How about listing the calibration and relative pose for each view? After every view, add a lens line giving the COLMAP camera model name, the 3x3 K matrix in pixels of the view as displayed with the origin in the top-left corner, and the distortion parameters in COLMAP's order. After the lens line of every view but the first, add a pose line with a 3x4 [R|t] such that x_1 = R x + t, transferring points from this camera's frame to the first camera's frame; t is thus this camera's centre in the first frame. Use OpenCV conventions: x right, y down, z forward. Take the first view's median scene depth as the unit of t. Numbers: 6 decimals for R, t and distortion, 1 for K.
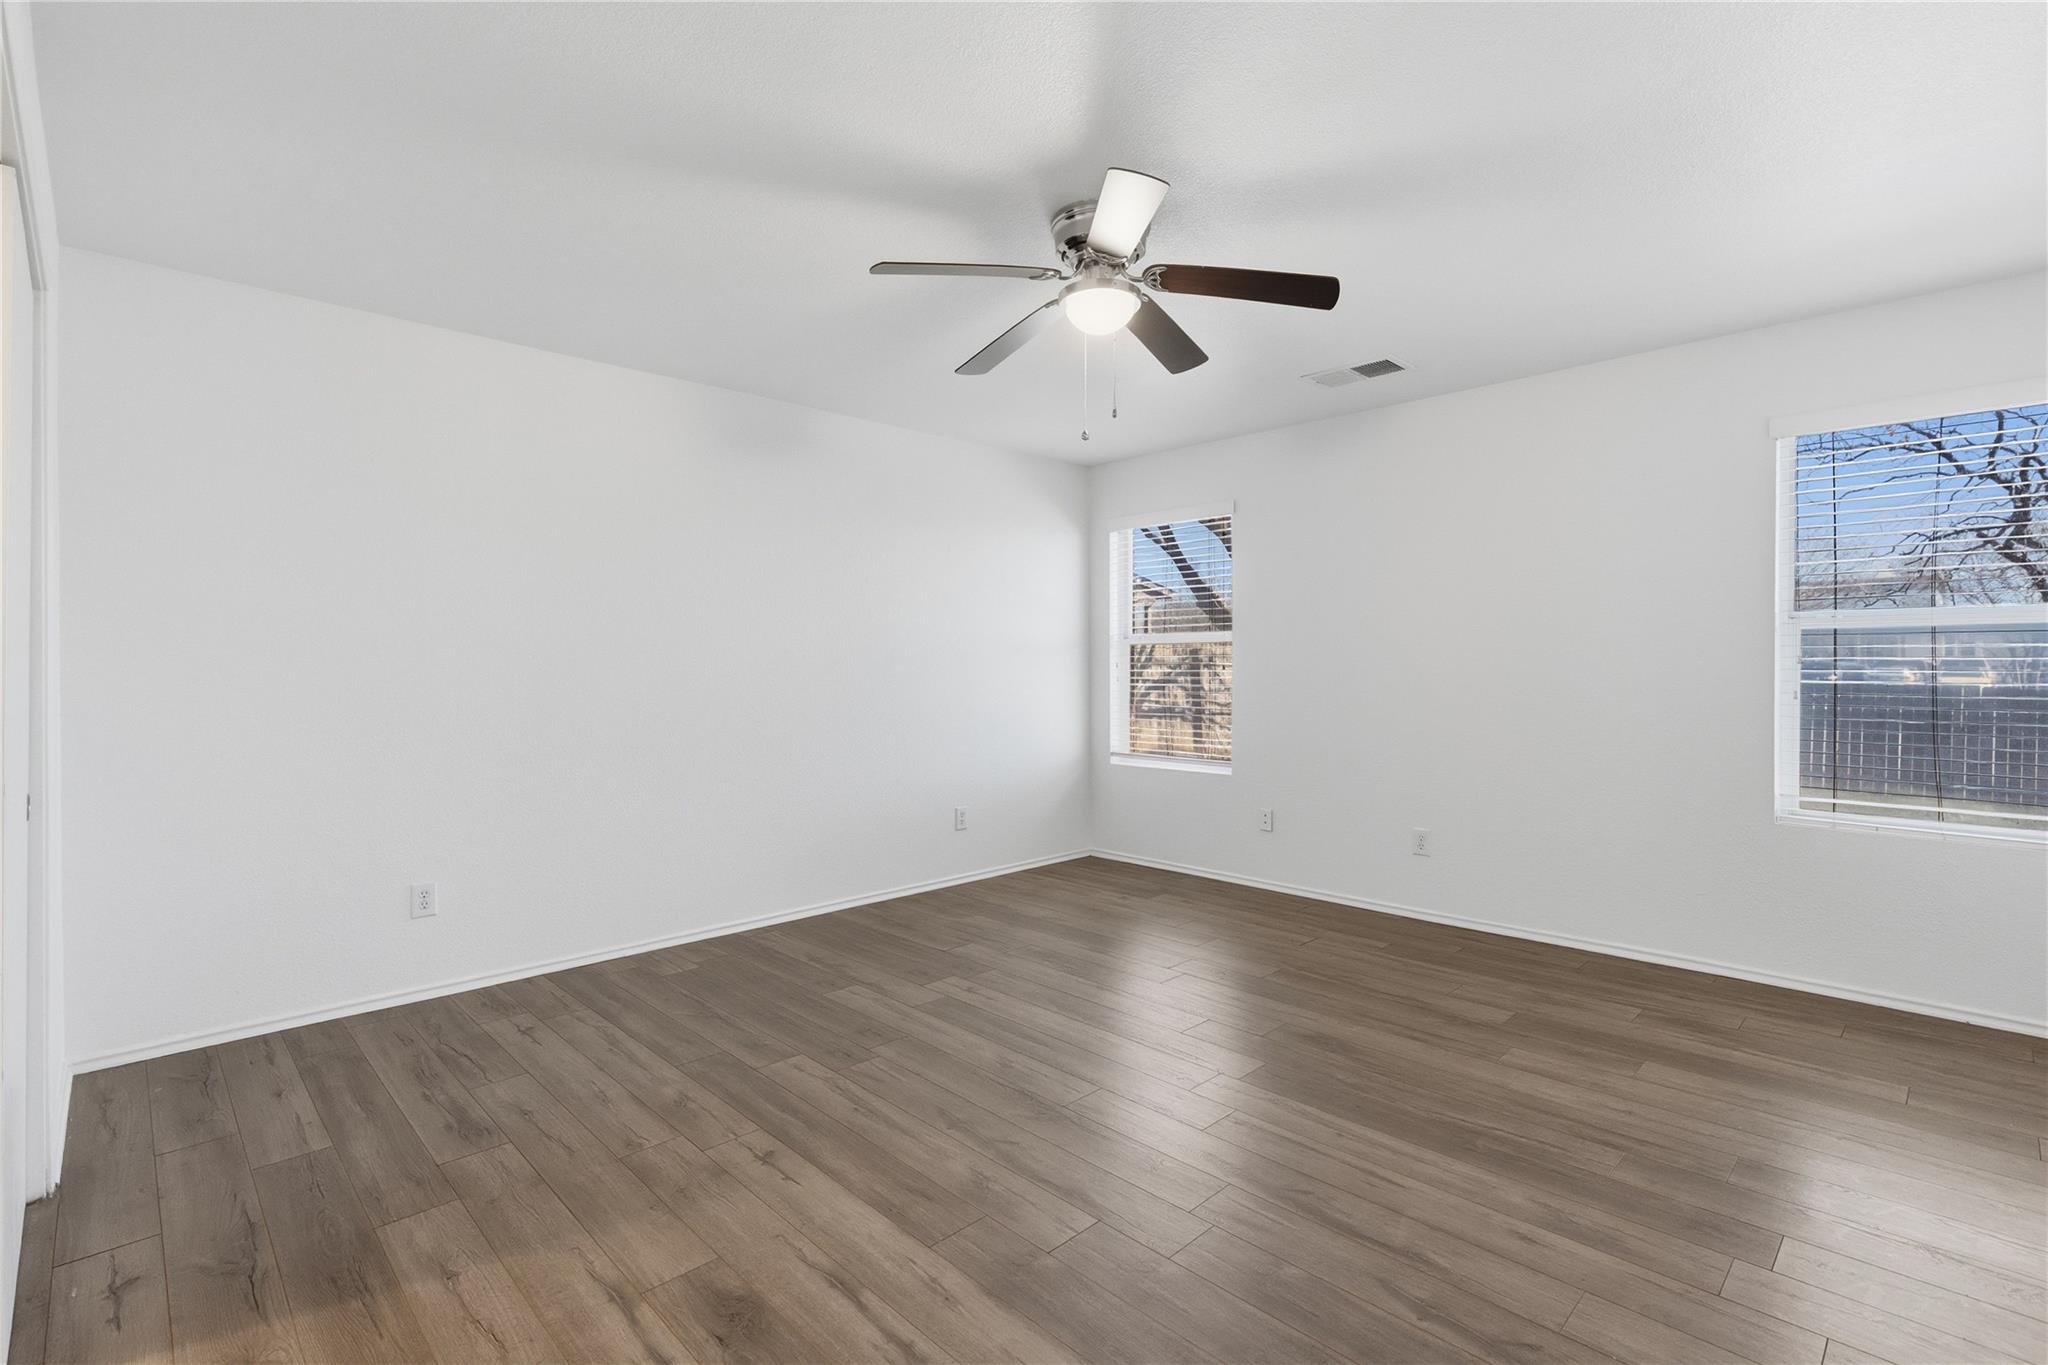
lens RADIAL K [[930.4, 0, 1028.5], [0, 930.4, 672.9], [0, 0, 1]] dist [0.002060, -0.000432]
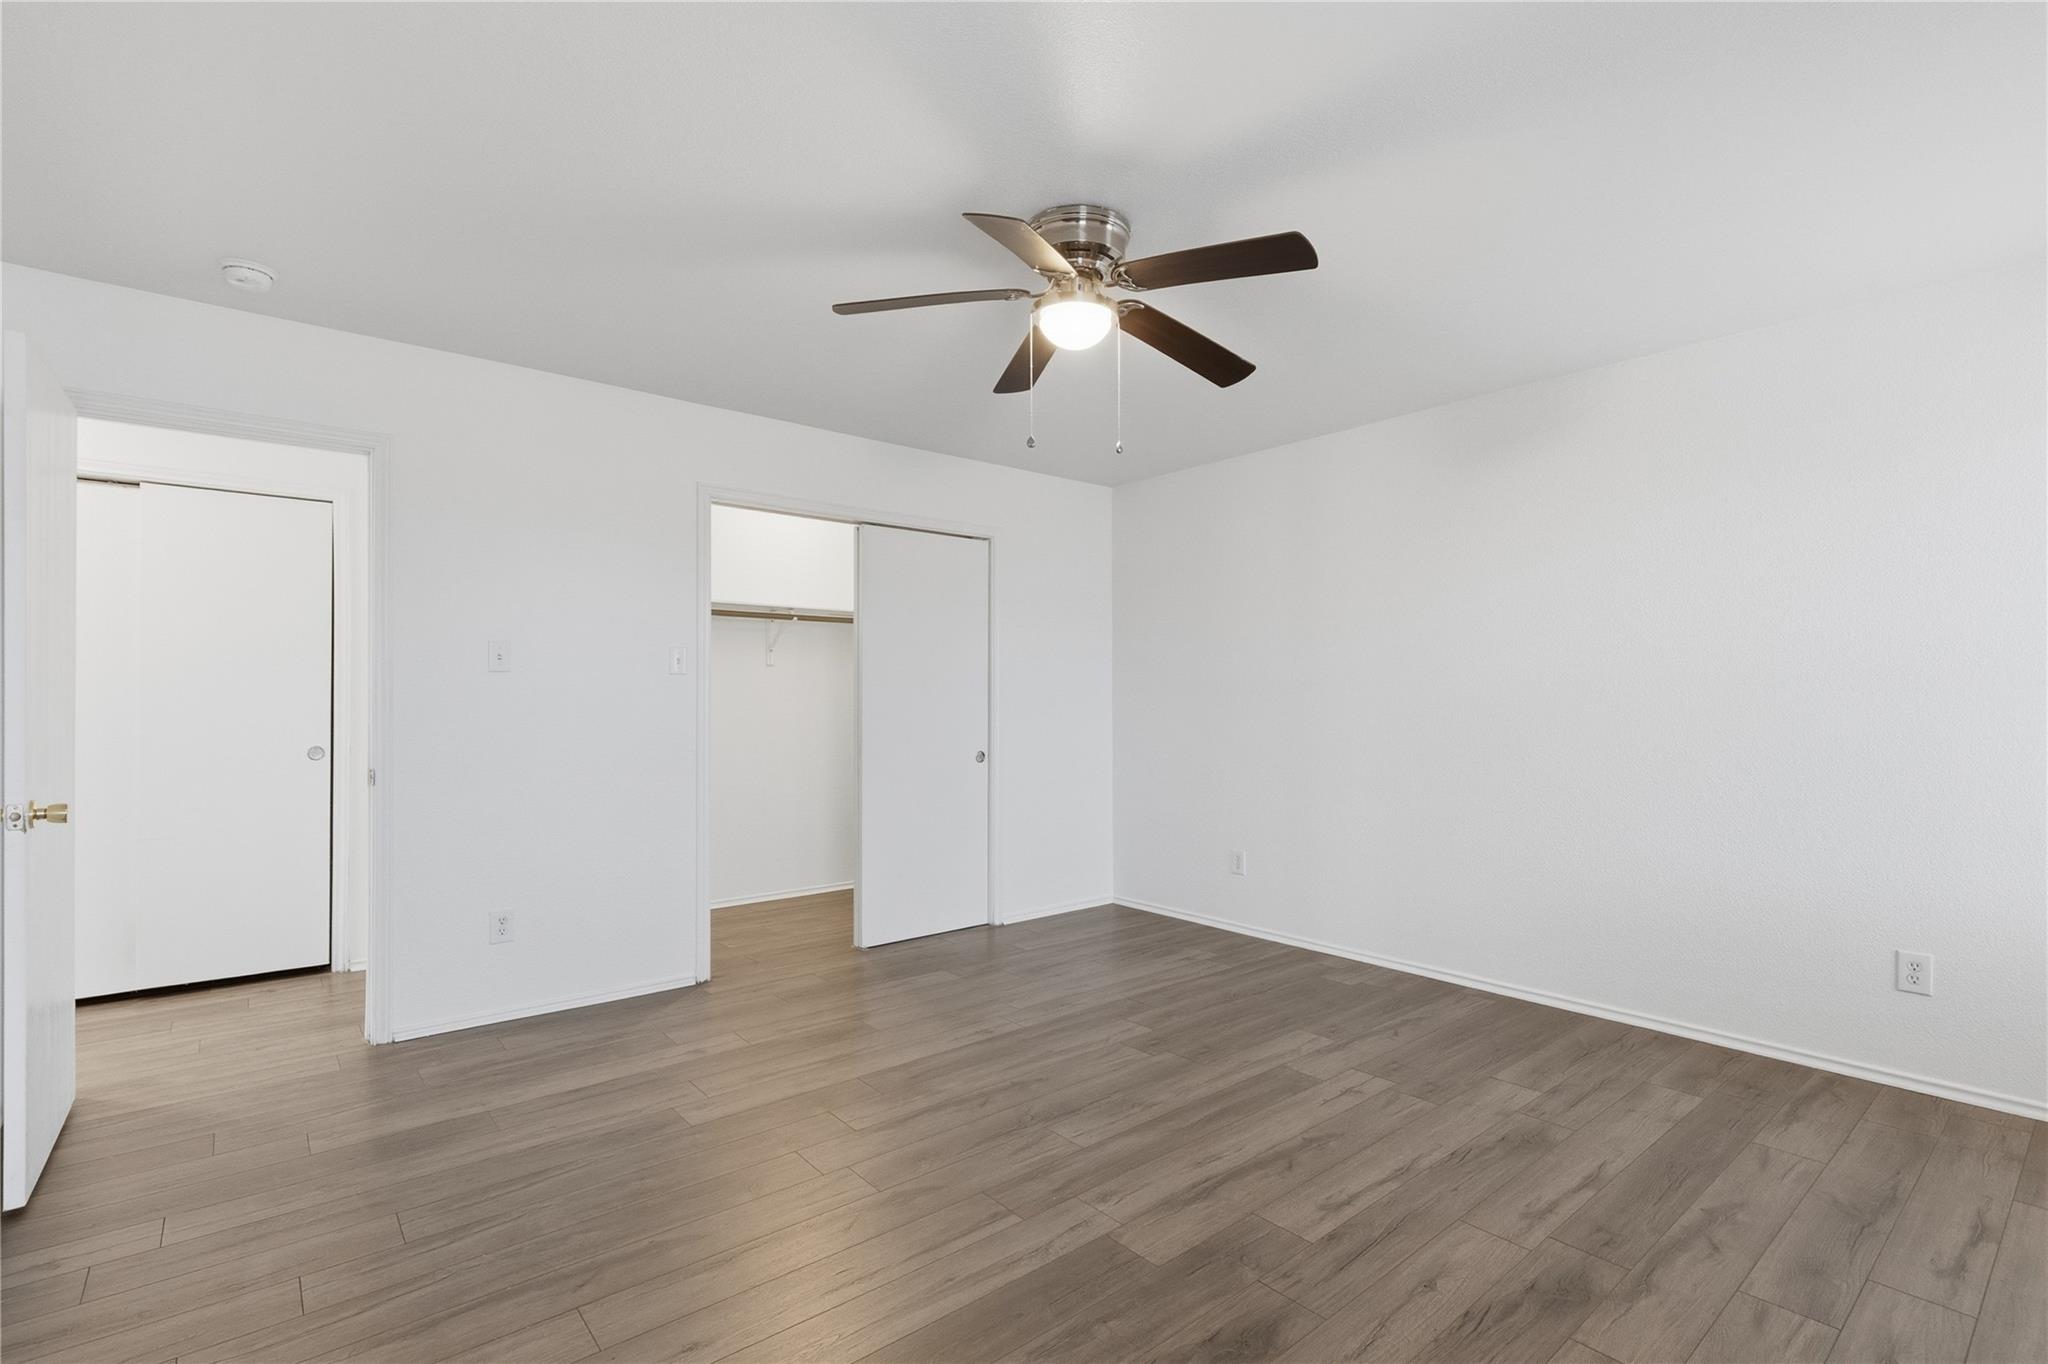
lens RADIAL K [[930.4, 0, 1028.5], [0, 930.4, 672.4], [0, 0, 1]] dist [0.002060, -0.000432]
pose [[-0.073519, -0.026641, -0.996938, 0.873422], [-0.005712, 0.999638, -0.026292, -0.008167], [0.997277, 0.003761, -0.073645, 0.854899]]
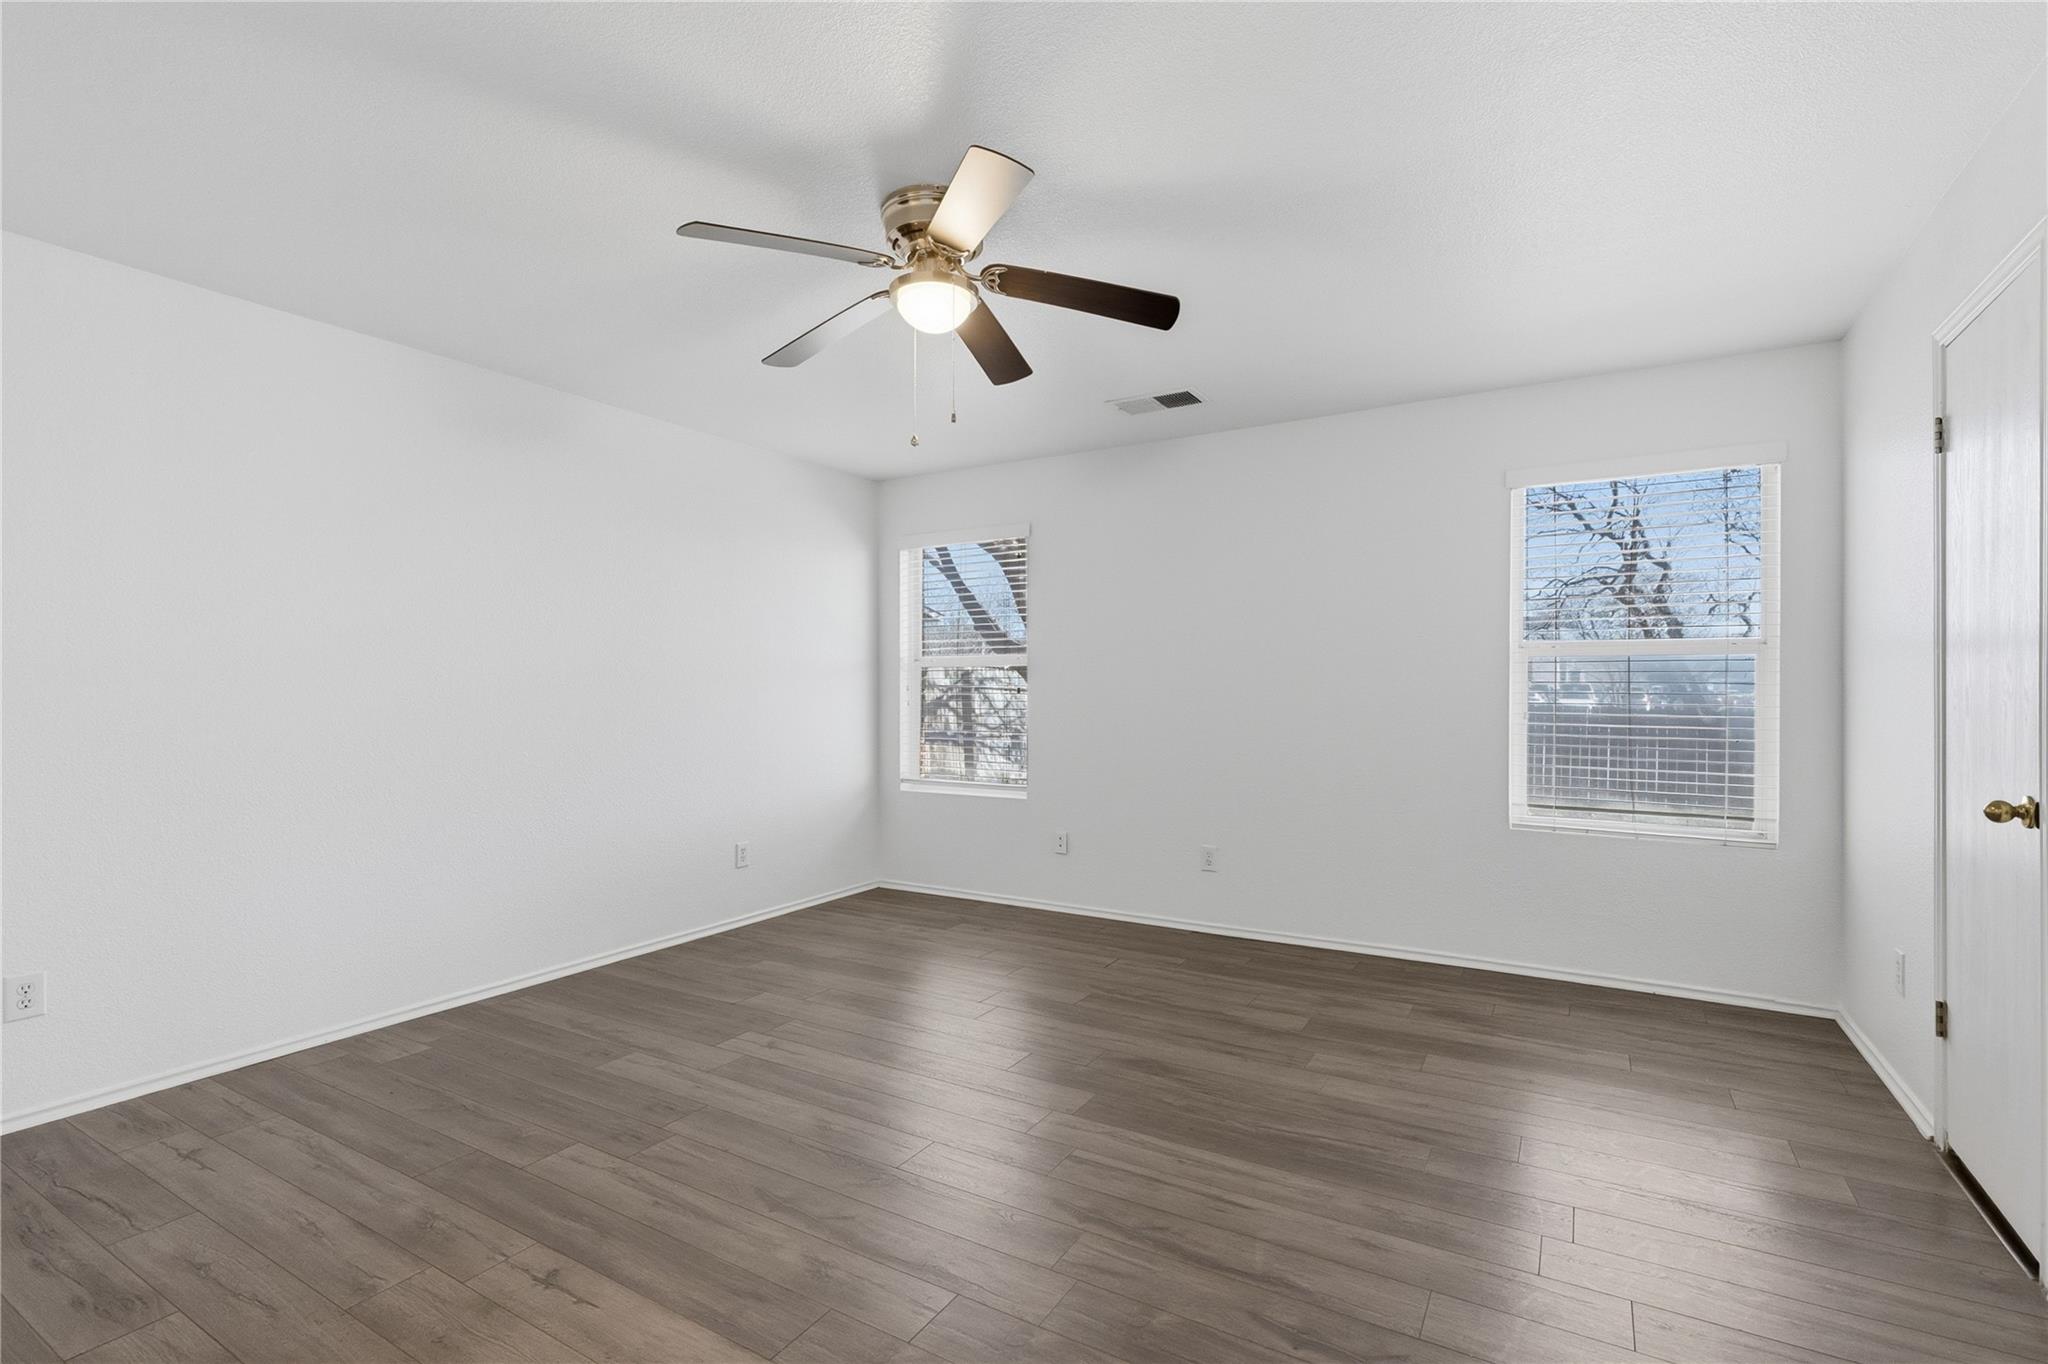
lens RADIAL K [[933.1, 0, 1025.4], [0, 933.1, 696.3], [0, 0, 1]] dist [0.001946, -0.000090]
pose [[0.967085, -0.001061, 0.254450, -0.059853], [0.001085, 0.999999, 0.000045, -0.000250], [-0.254450, 0.000233, 0.967086, 0.060874]]
